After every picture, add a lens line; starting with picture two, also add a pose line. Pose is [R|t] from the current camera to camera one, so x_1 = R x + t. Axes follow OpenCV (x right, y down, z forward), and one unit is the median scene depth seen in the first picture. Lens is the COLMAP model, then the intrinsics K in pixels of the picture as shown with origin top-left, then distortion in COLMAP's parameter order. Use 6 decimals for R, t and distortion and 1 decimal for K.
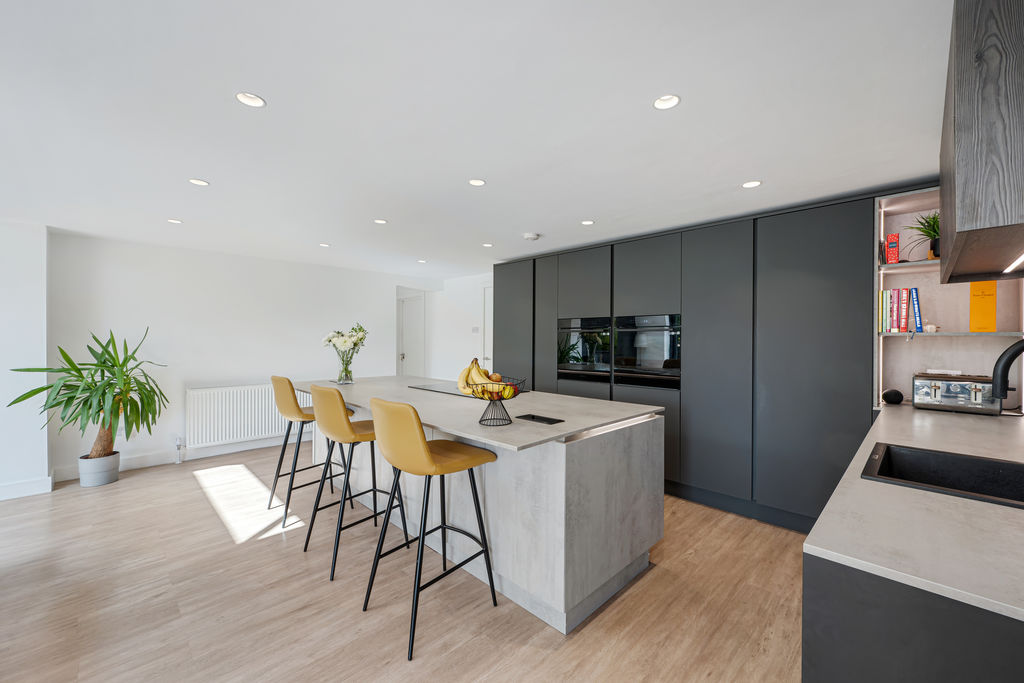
lens RADIAL K [[404.7, 0, 513.5], [0, 404.7, 341.8], [0, 0, 1]] dist [0.000719, 0.000540]
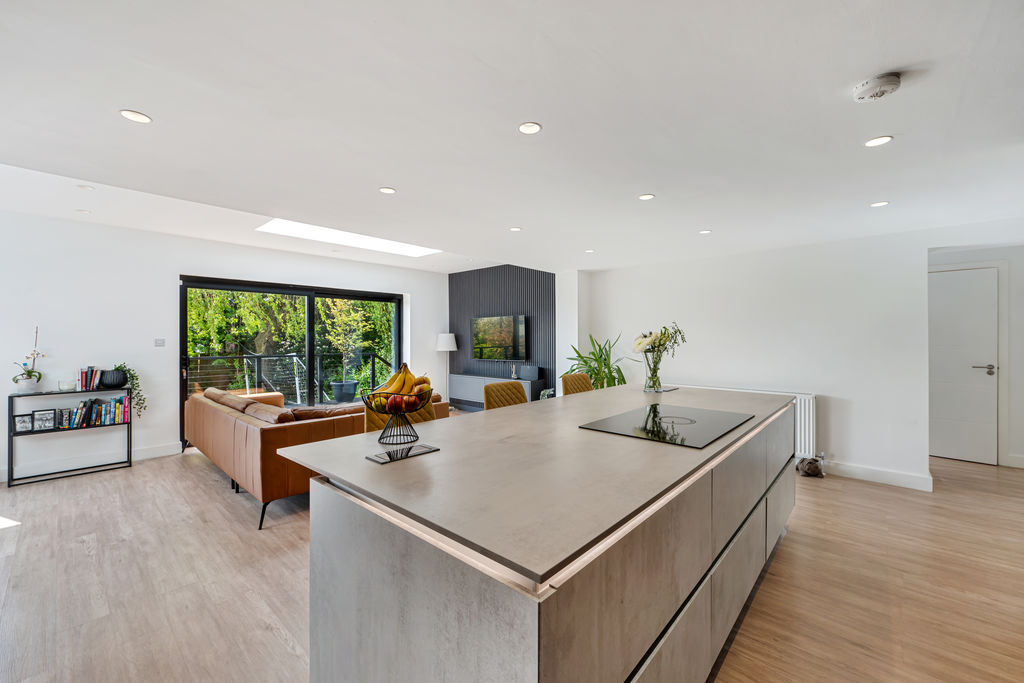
lens RADIAL K [[417.7, 0, 512.0], [0, 417.7, 341.5], [0, 0, 1]] dist [0.000017, -0.000046]
pose [[0.062188, 0.003509, -0.998058, 0.601745], [-0.010152, 0.999944, 0.002883, -0.004443], [0.998013, 0.009953, 0.062220, 0.812965]]
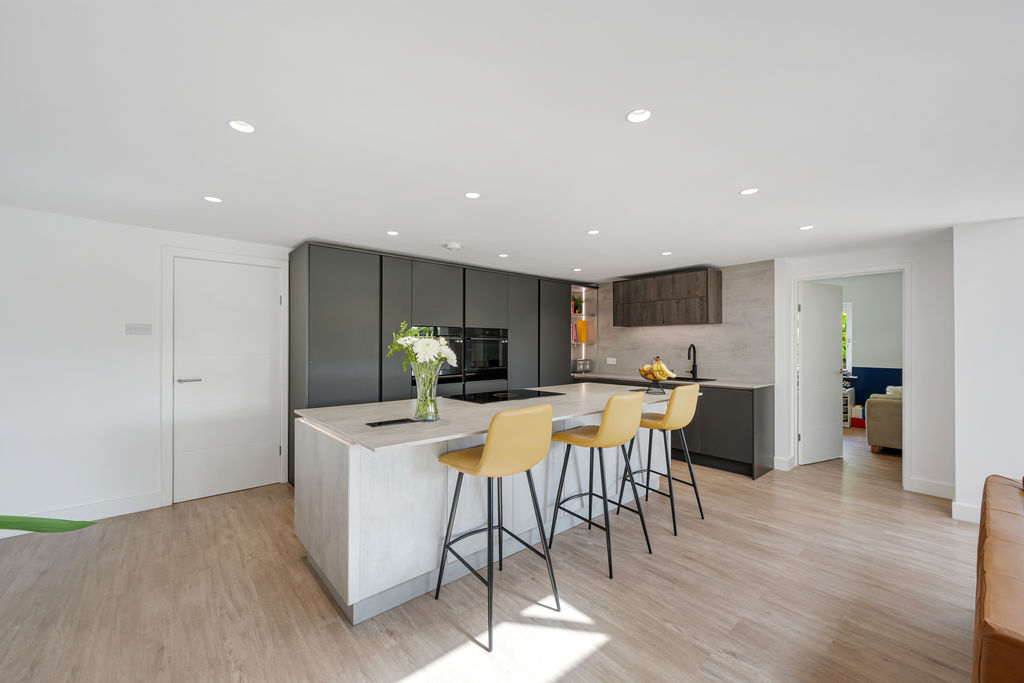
lens RADIAL K [[404.7, 0, 513.5], [0, 404.7, 341.8], [0, 0, 1]] dist [0.000719, 0.000540]
pose [[0.074149, 0.002893, 0.997243, -1.317086], [0.009802, 0.999945, -0.003629, -0.017318], [-0.997199, 0.010044, 0.074116, 1.041778]]
